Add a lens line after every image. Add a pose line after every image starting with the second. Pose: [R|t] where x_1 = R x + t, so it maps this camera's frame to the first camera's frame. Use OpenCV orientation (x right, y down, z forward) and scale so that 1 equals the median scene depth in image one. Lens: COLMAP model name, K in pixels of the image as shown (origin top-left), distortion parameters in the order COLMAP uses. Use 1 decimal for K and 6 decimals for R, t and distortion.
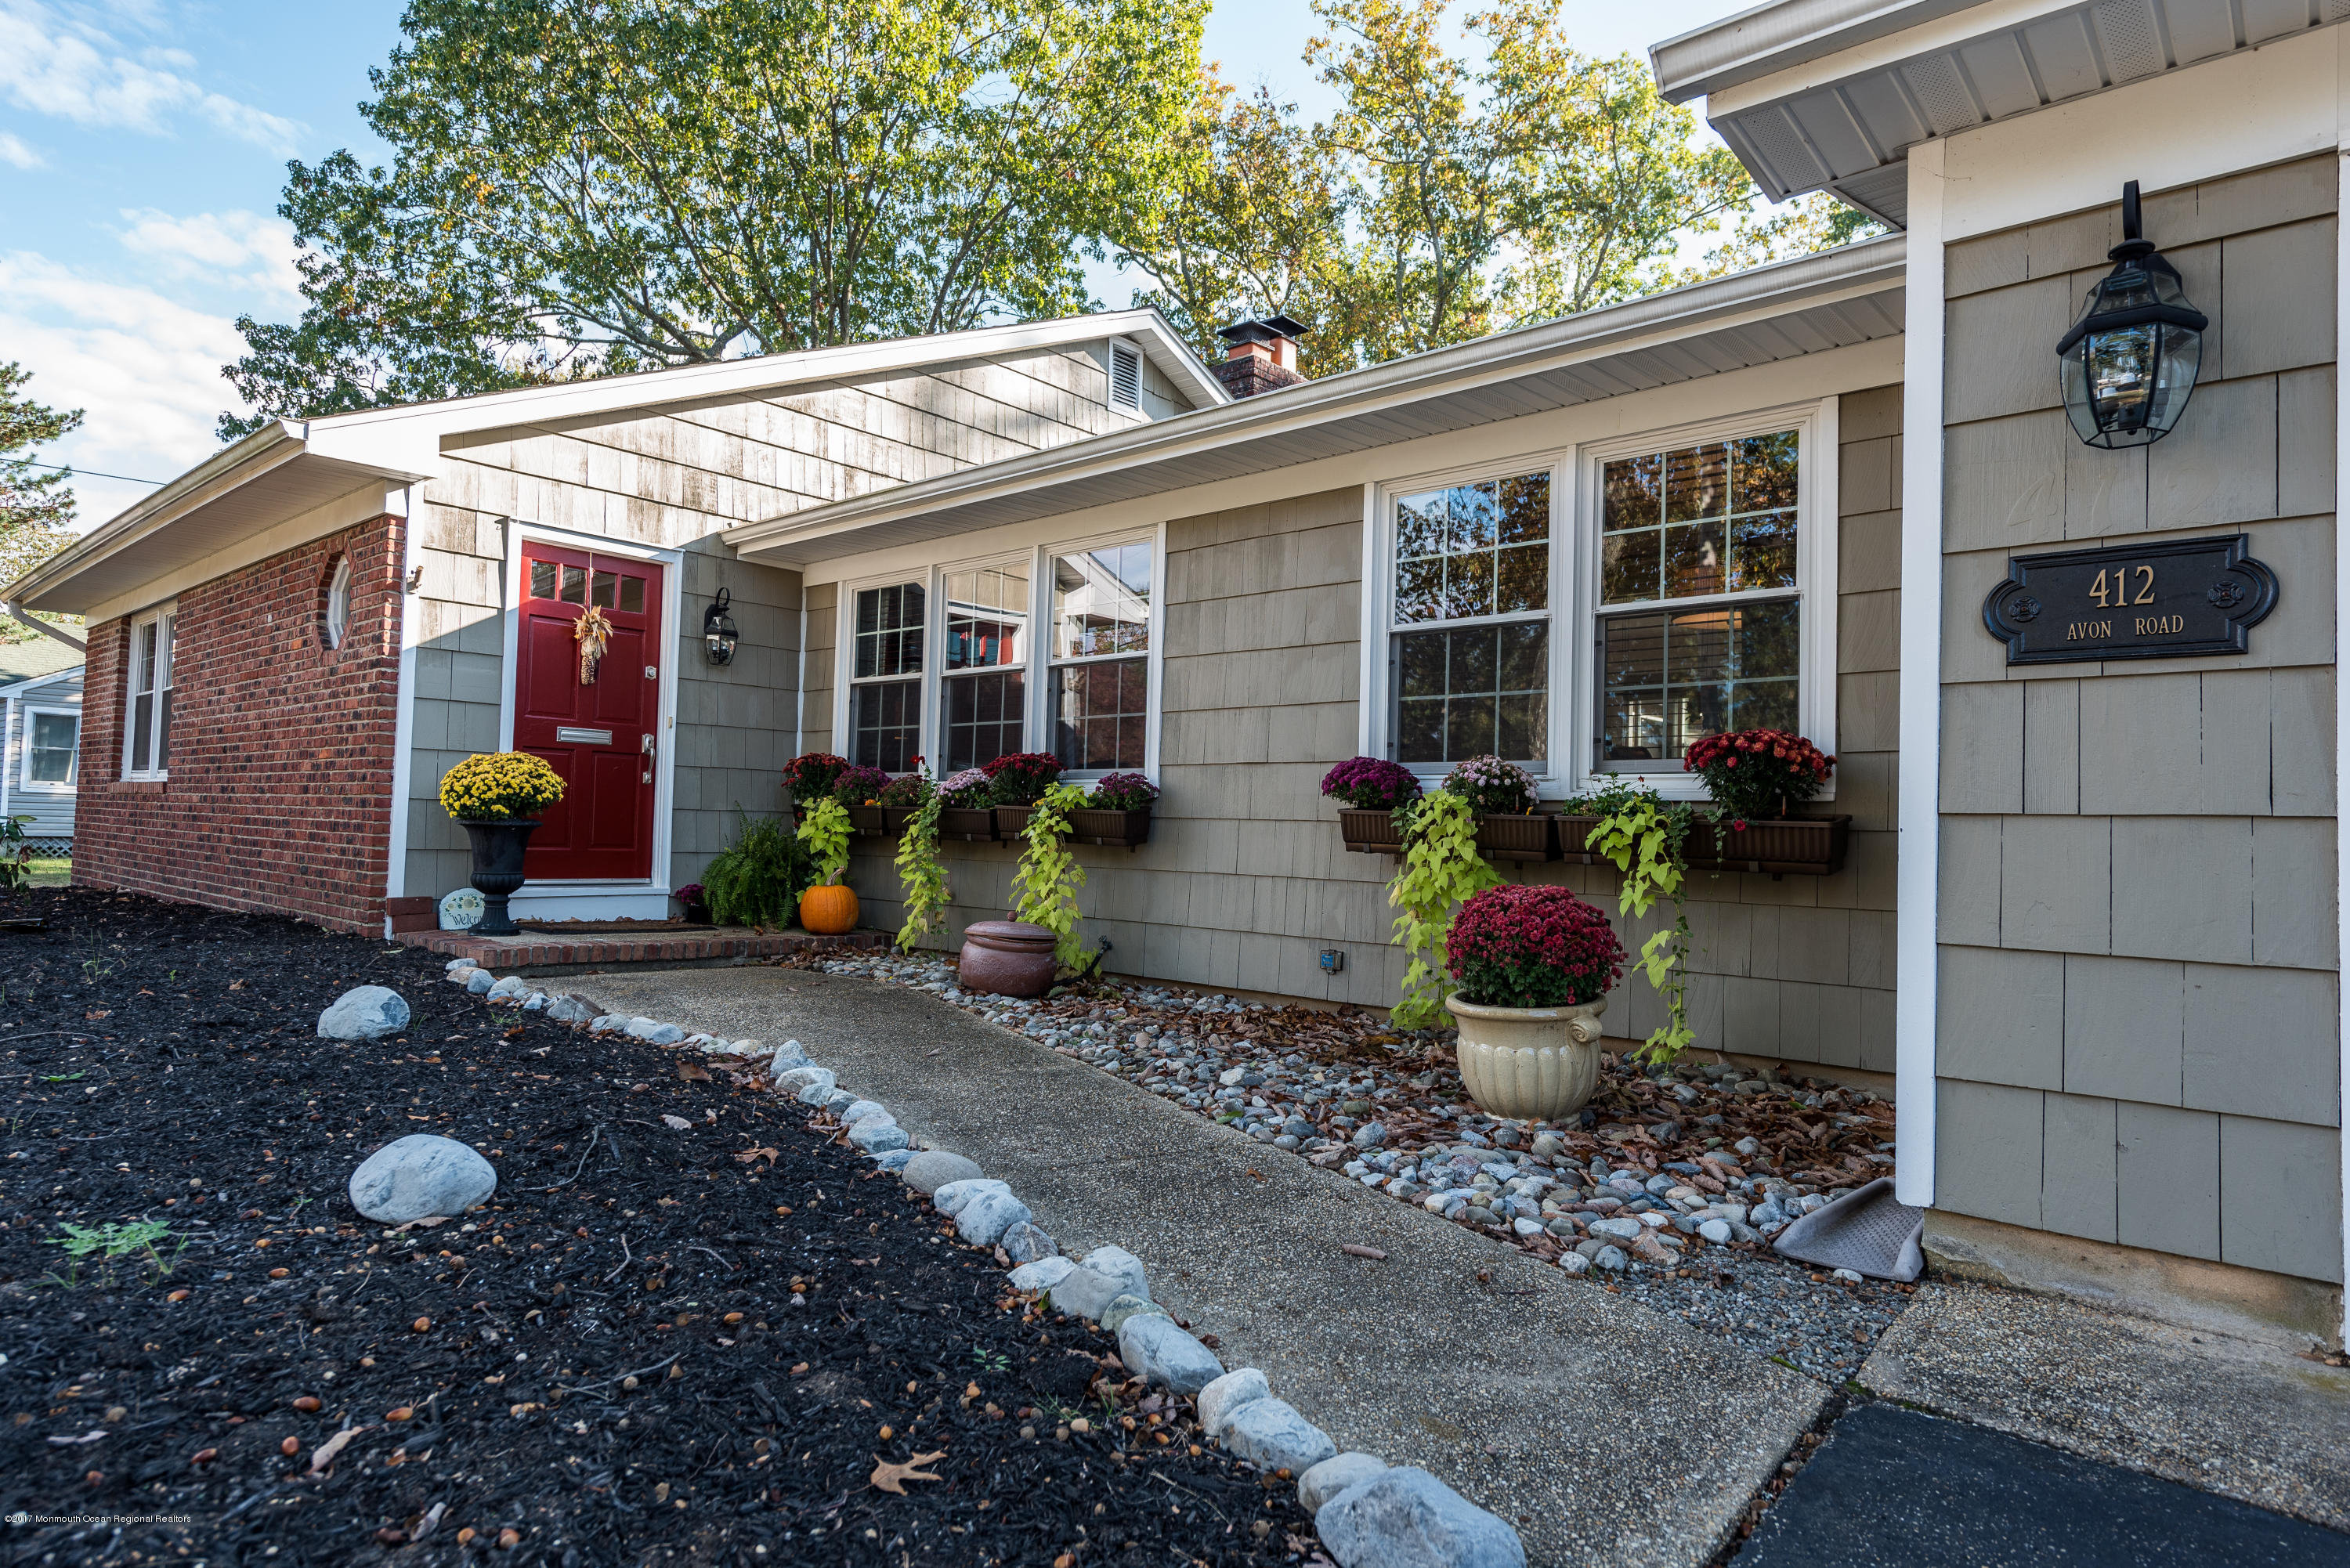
lens RADIAL K [[1282.4, 0, 1164.2], [0, 1282.4, 769.3], [0, 0, 1]] dist [0.011595, -0.000434]
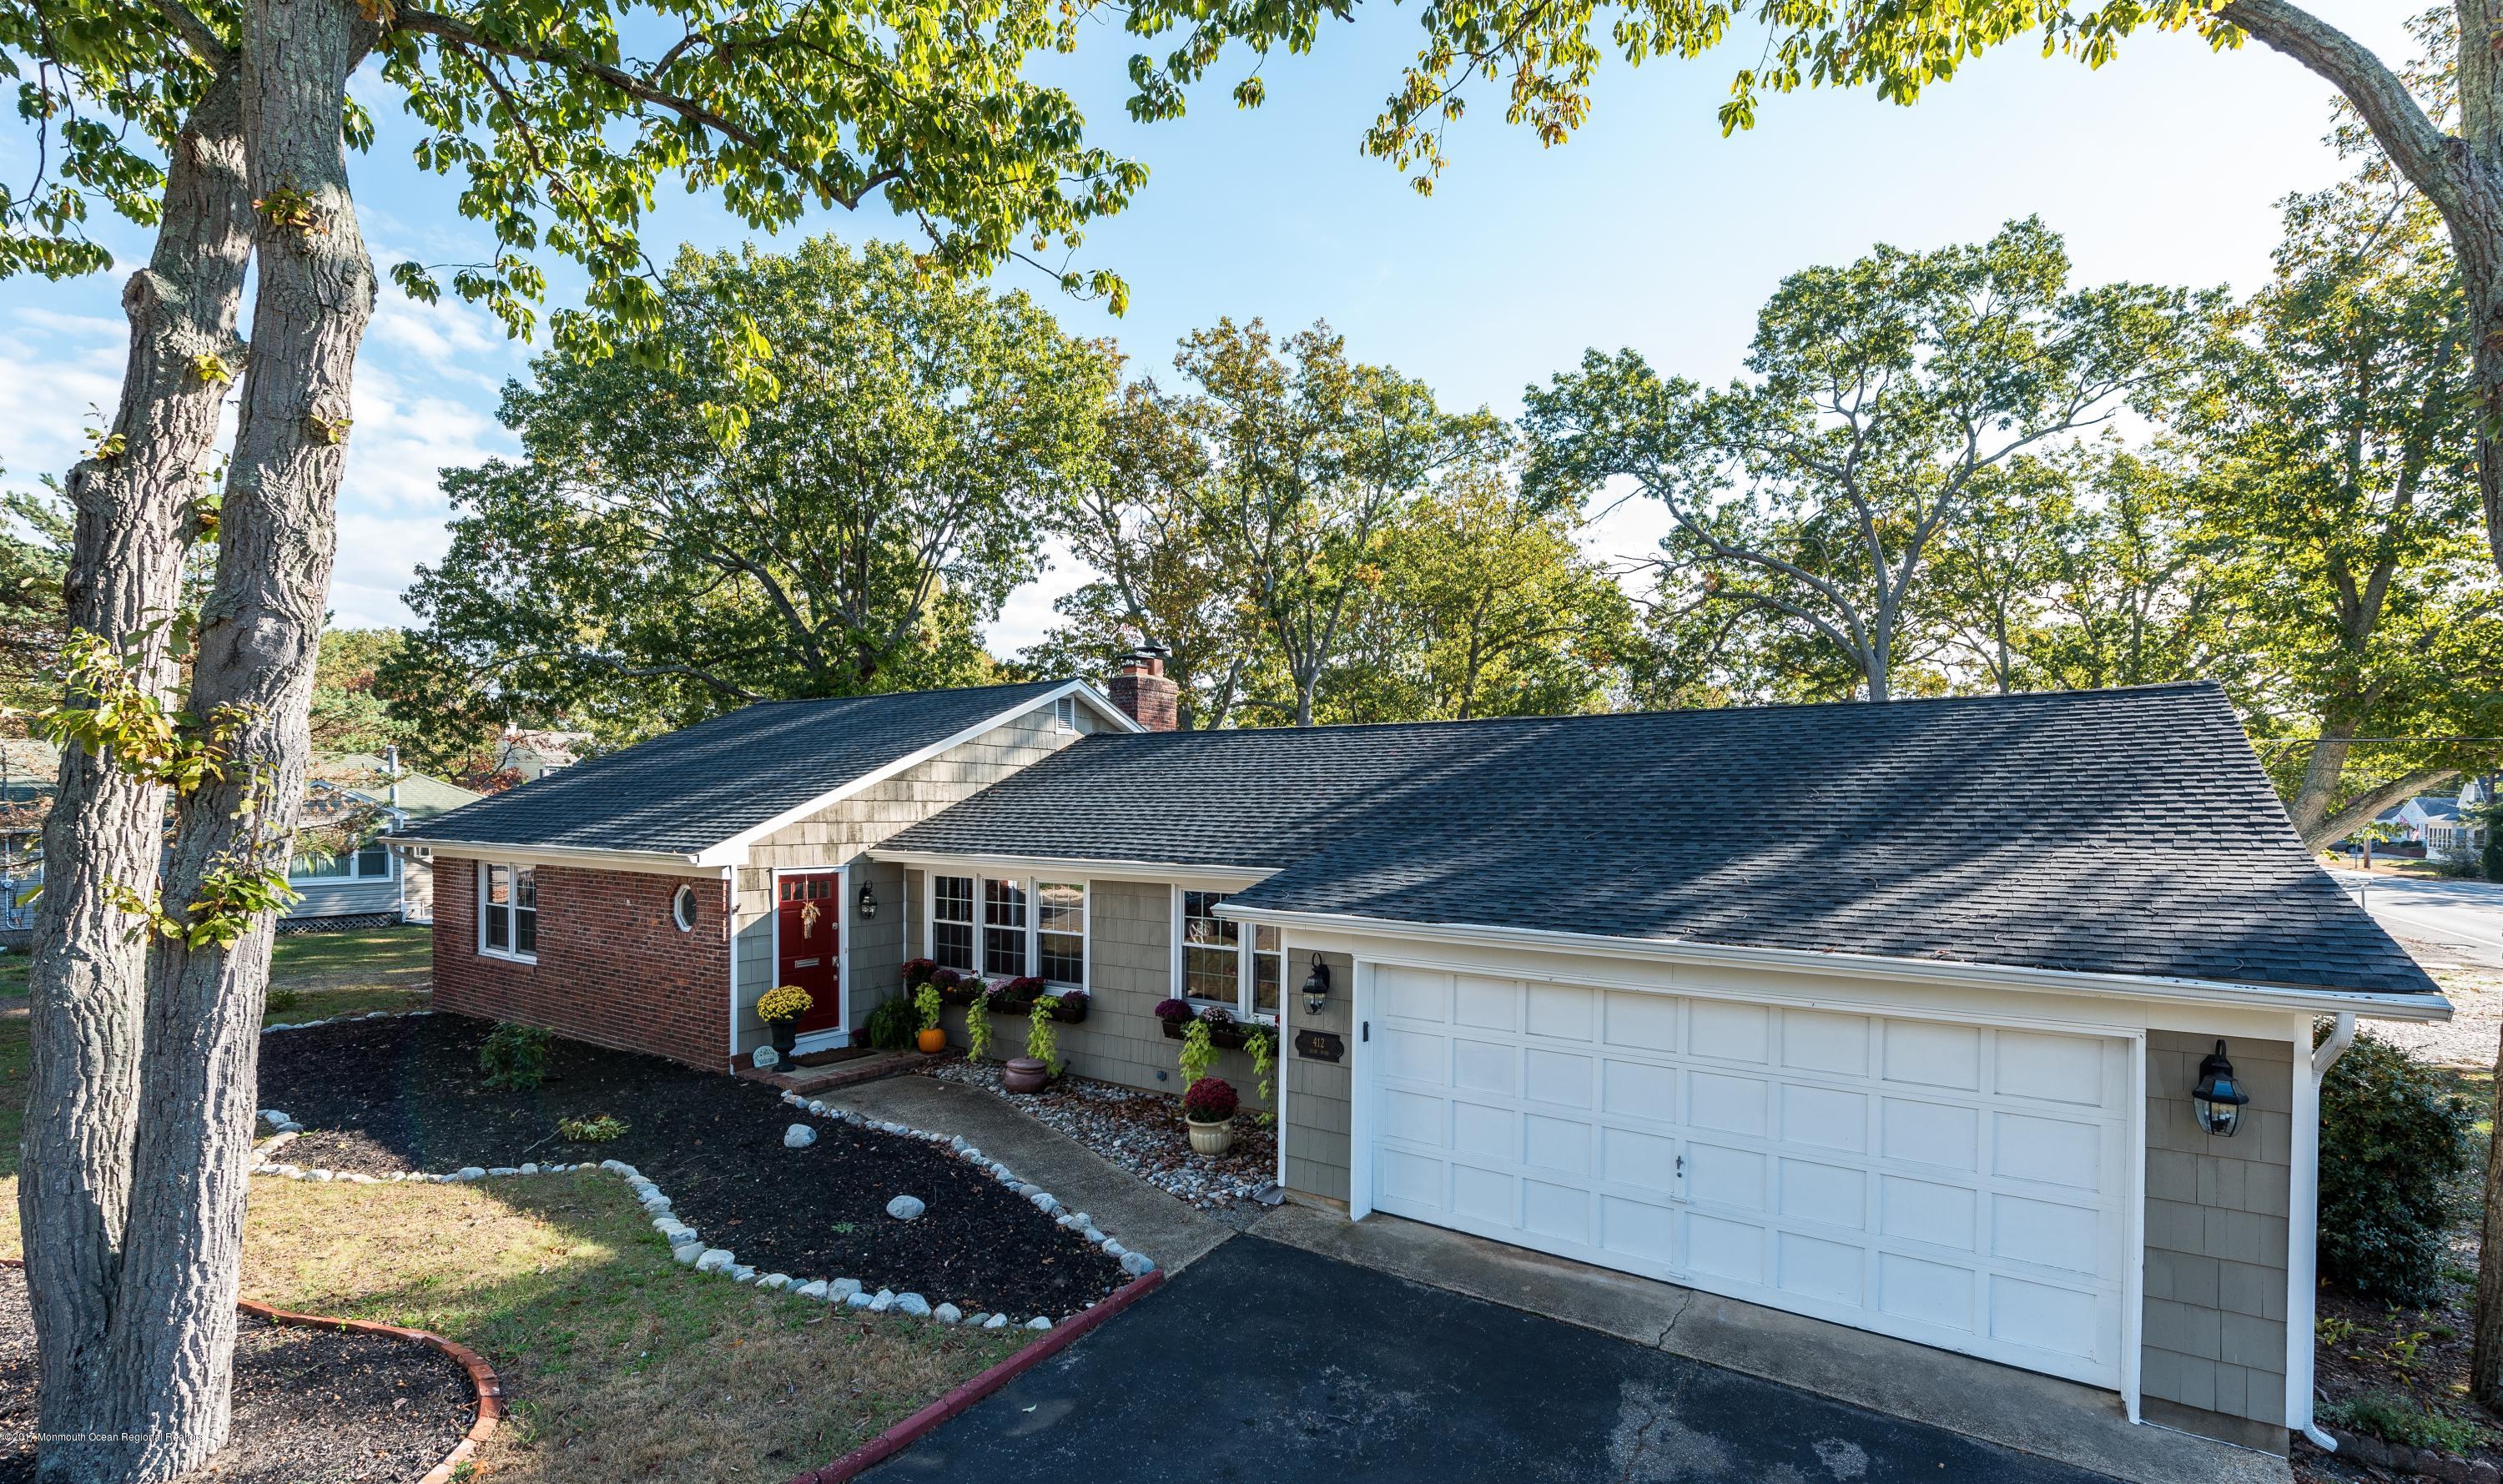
lens RADIAL K [[1258.0, 0, 1251.5], [0, 1258.0, 742.0], [0, 0, 1]] dist [0.001332, 0.000249]
pose [[0.991963, -0.025886, 0.123849, 0.016008], [0.018437, 0.997972, 0.060920, -0.546168], [-0.125175, -0.058147, 0.990429, -1.188067]]
